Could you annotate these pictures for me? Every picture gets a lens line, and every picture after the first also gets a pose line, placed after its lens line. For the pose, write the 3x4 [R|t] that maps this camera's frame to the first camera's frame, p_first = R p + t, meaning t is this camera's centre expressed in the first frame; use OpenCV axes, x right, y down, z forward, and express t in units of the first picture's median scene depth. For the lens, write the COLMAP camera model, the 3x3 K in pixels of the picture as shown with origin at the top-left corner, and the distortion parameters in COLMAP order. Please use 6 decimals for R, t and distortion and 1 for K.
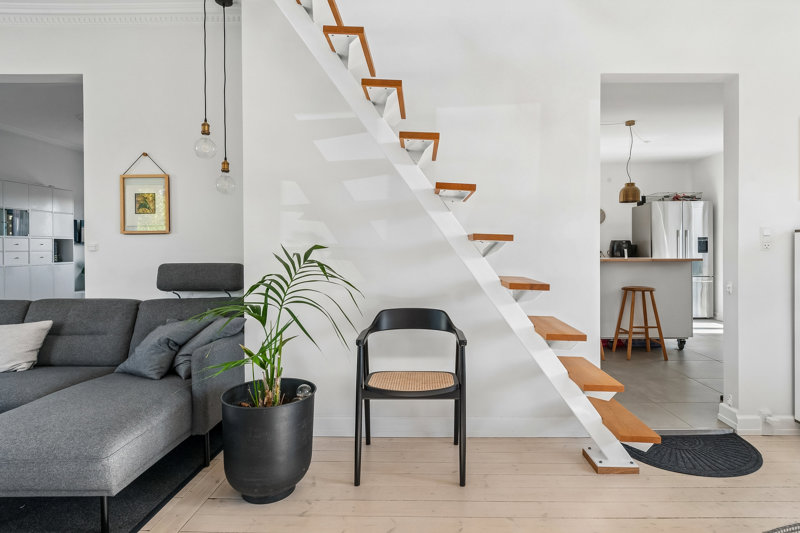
lens RADIAL K [[442.2, 0, 403.1], [0, 442.2, 253.6], [0, 0, 1]] dist [-0.000781, -0.000763]
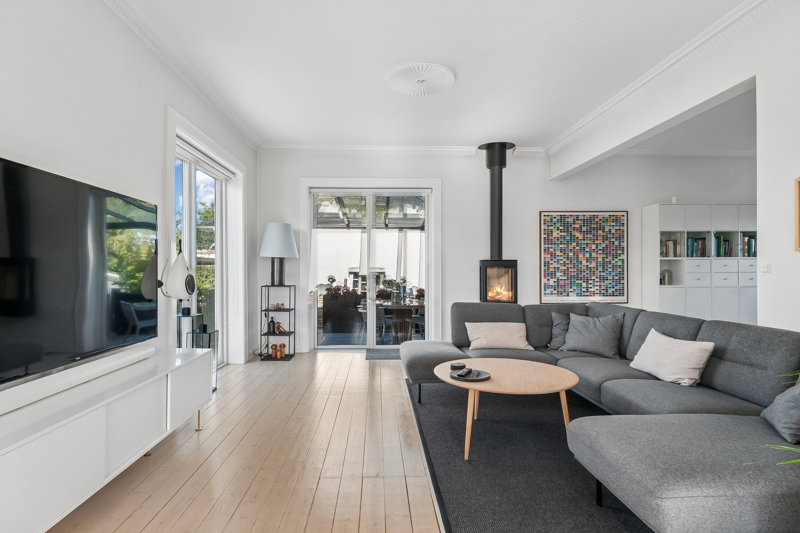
lens RADIAL K [[425.9, 0, 397.7], [0, 425.9, 274.3], [0, 0, 1]] dist [0.015061, -0.000514]
pose [[0.088991, 0.006295, -0.996013, 0.095759], [-0.005443, 0.999968, 0.005834, -0.003229], [0.996018, 0.004902, 0.089022, 0.216075]]
